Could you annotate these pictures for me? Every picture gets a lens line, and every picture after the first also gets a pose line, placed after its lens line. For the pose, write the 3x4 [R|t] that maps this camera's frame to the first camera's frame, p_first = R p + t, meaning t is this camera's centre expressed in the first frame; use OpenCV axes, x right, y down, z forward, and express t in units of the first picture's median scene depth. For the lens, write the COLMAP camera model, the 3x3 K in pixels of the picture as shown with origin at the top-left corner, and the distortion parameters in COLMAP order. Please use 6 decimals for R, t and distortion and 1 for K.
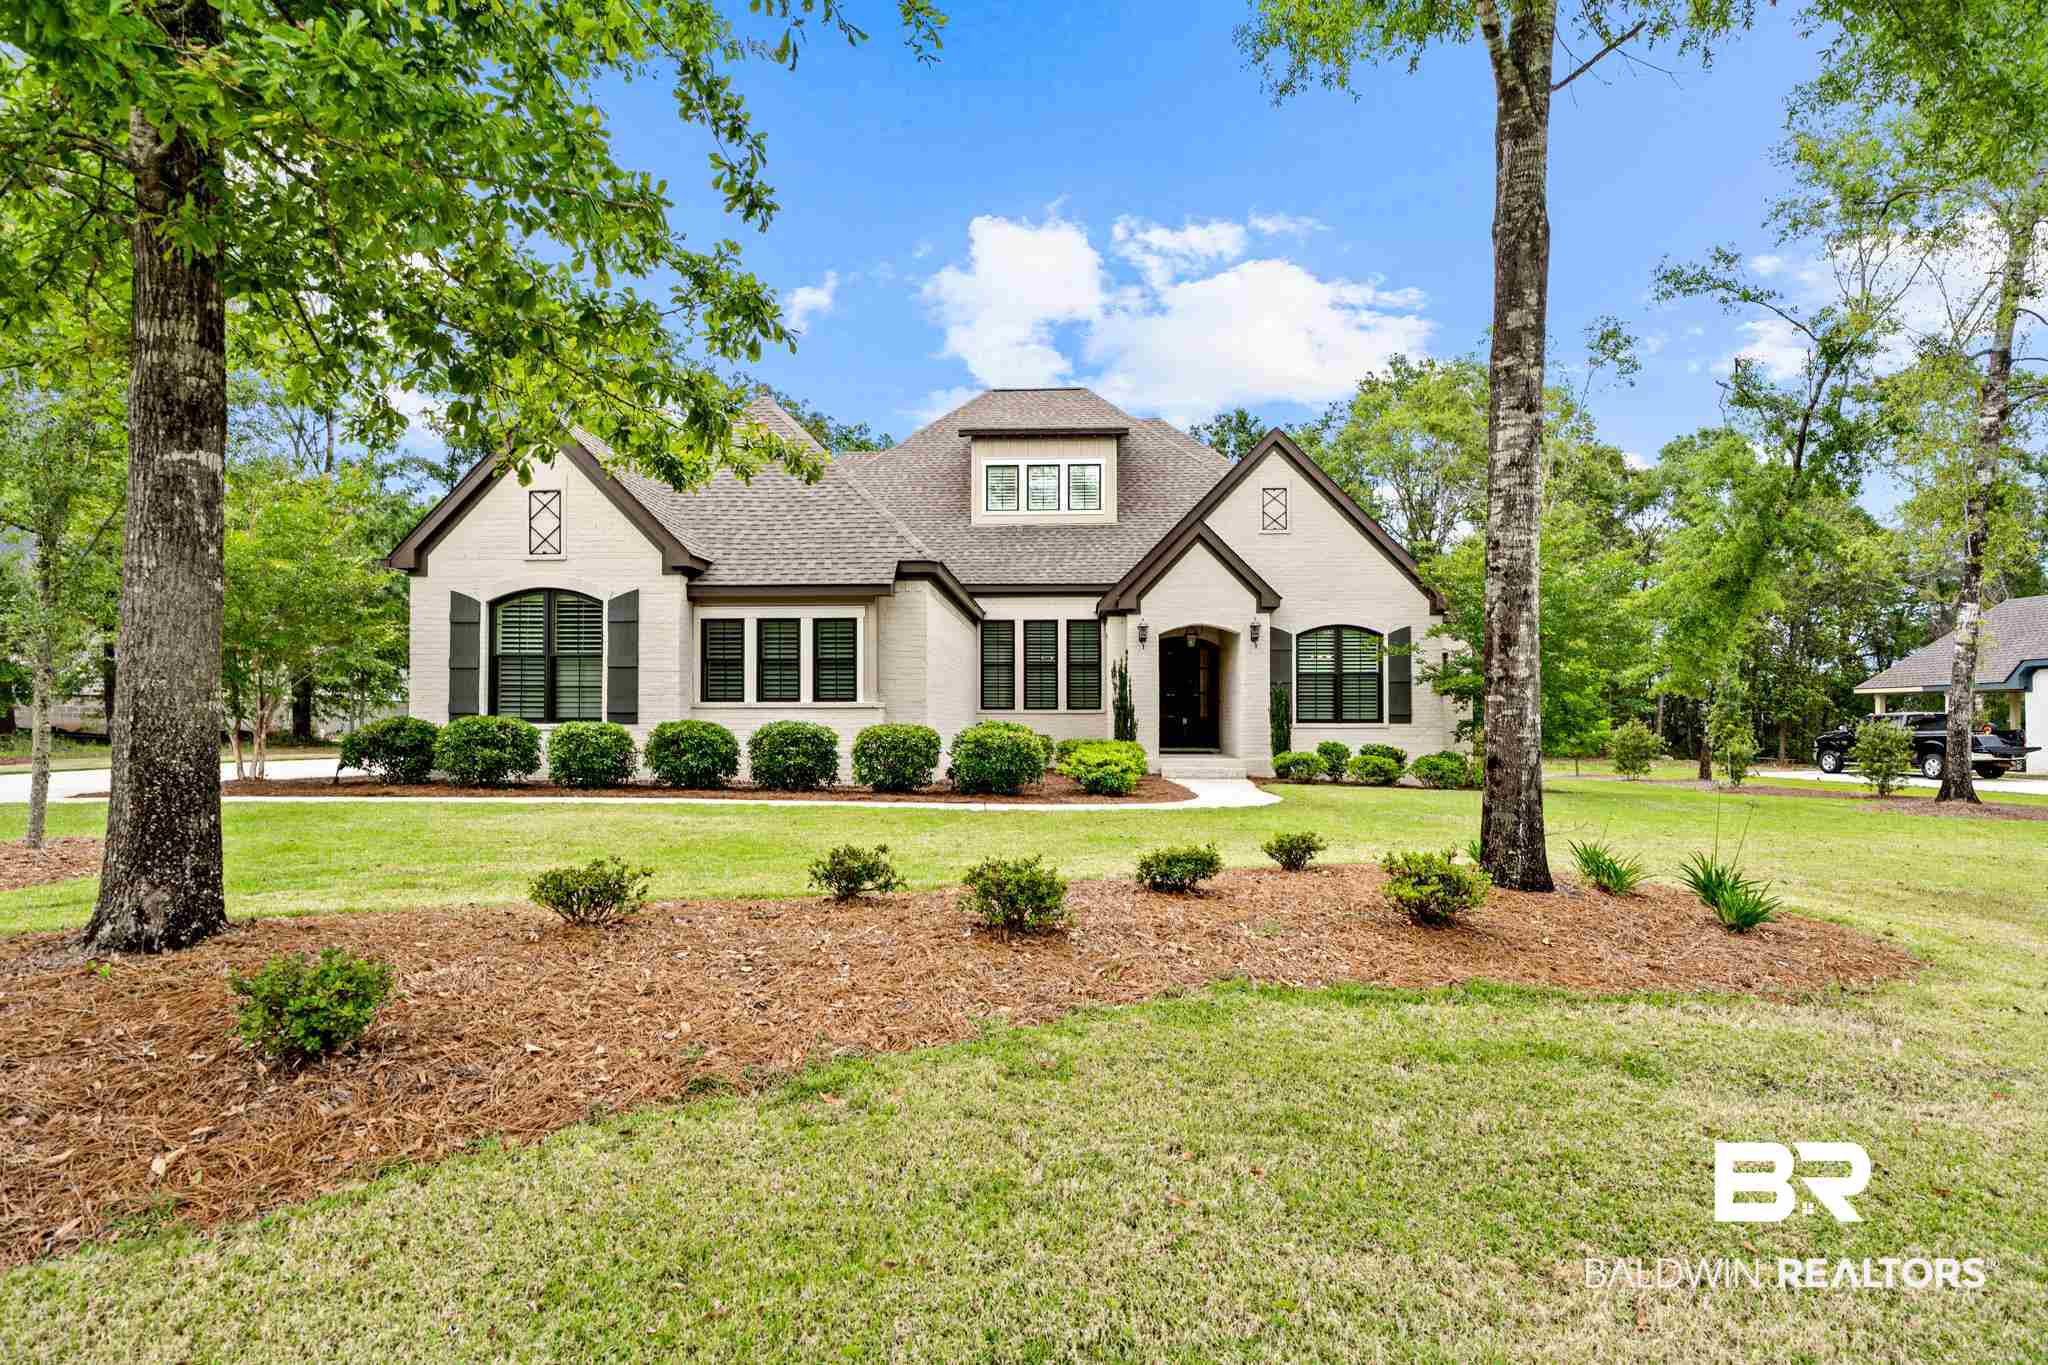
lens RADIAL K [[1102.9, 0, 1024.0], [0, 1102.9, 682.5], [0, 0, 1]] dist [-0.000612, -0.000055]
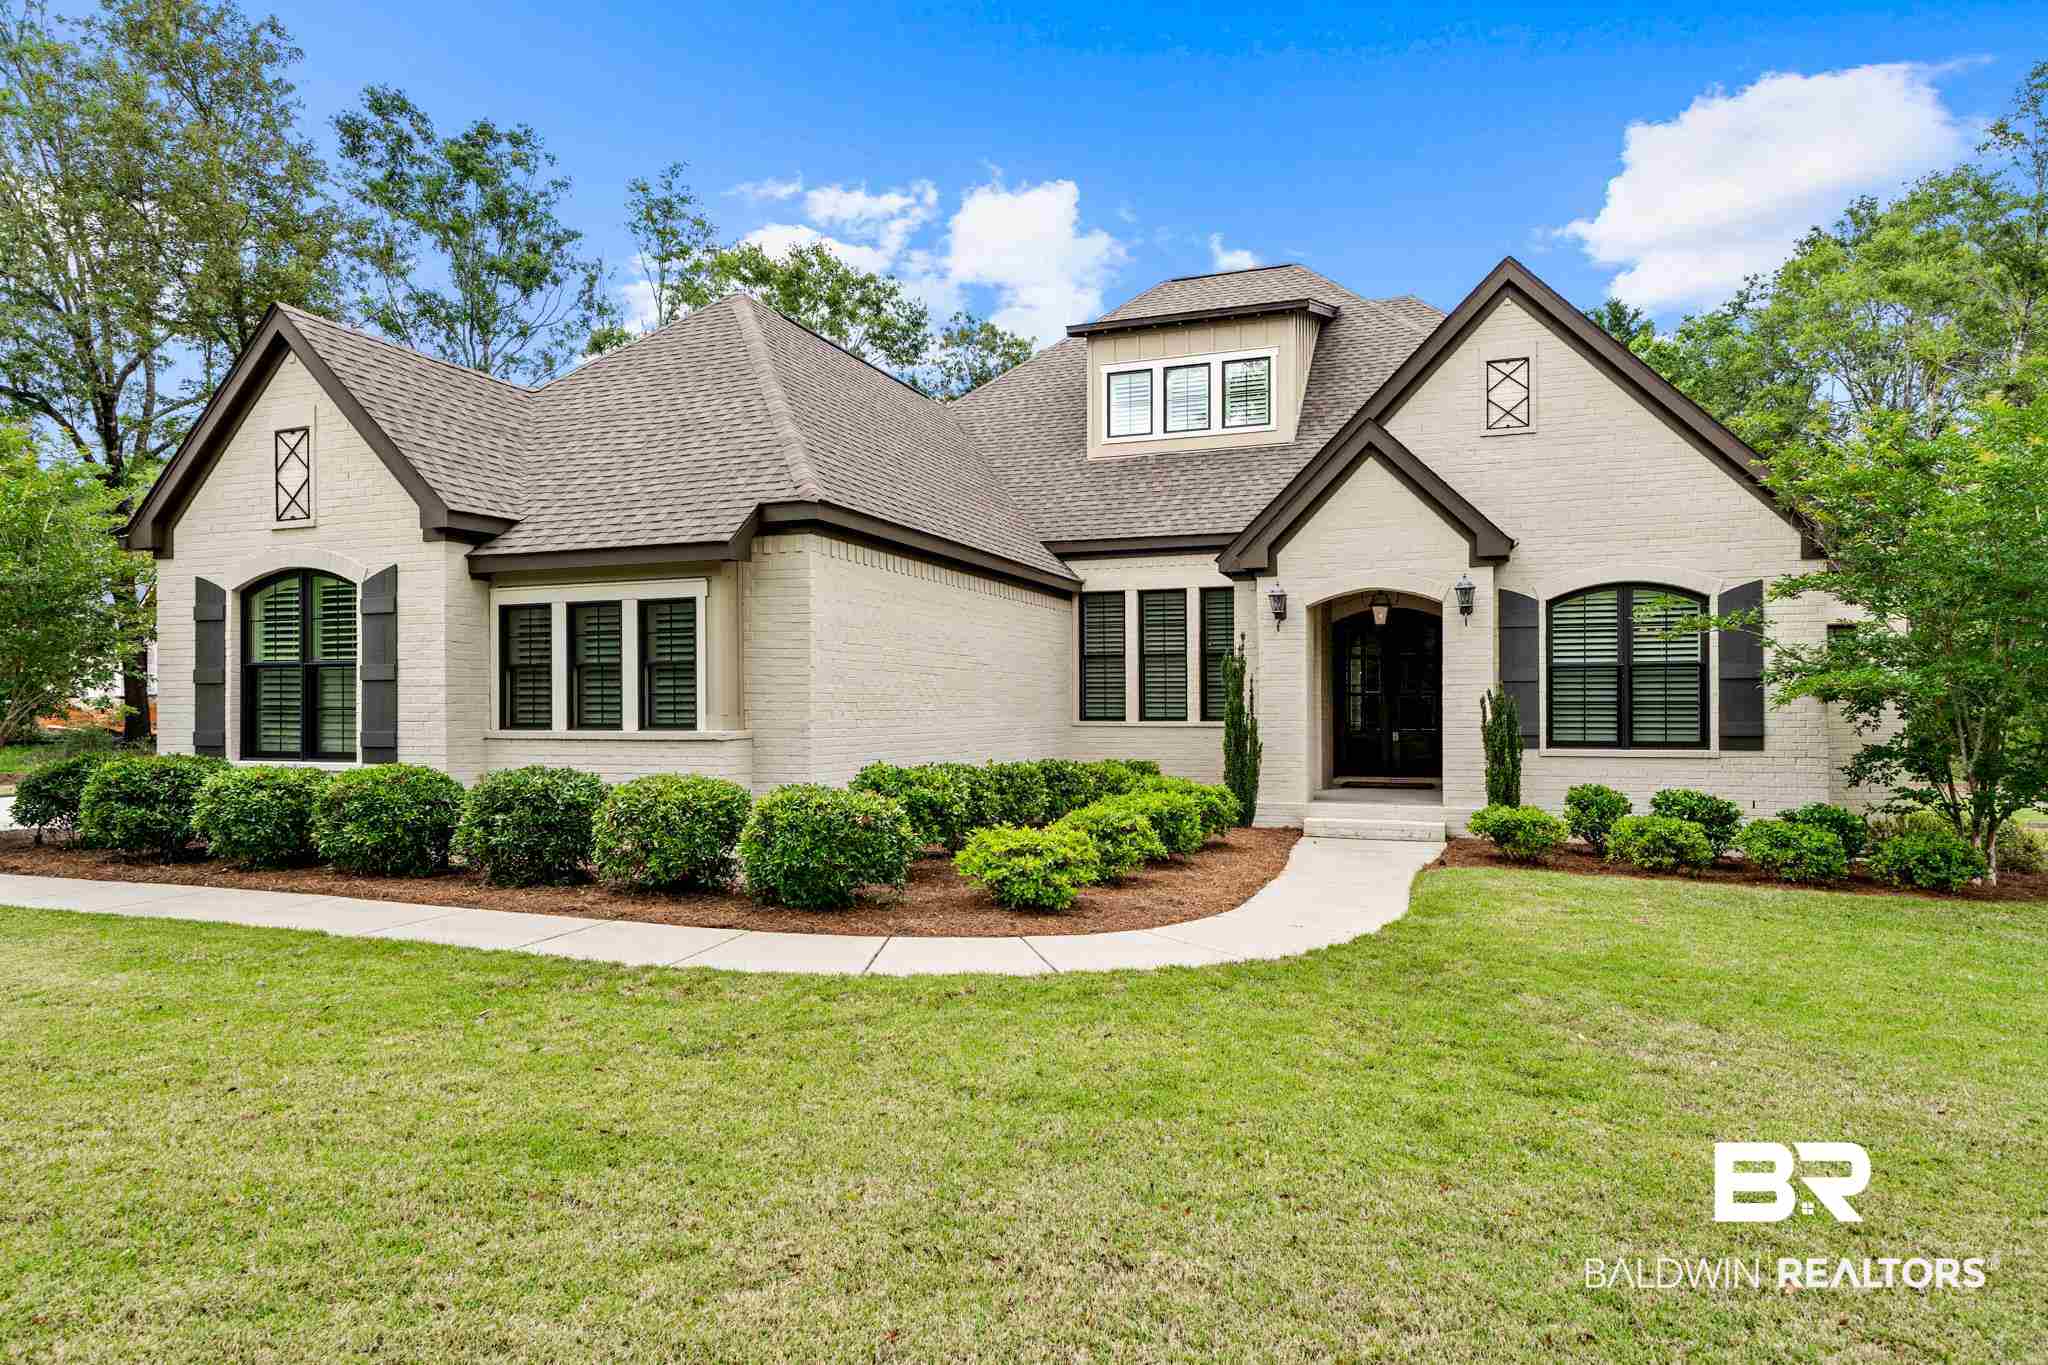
lens RADIAL K [[1193.8, 0, 1024.0], [0, 1193.8, 682.5], [0, 0, 1]] dist [0.006836, 0.001945]
pose [[0.954193, -0.008737, -0.299064, 0.173263], [0.014130, 0.999774, 0.015874, -0.013433], [0.298858, -0.019373, 0.954101, 0.299426]]
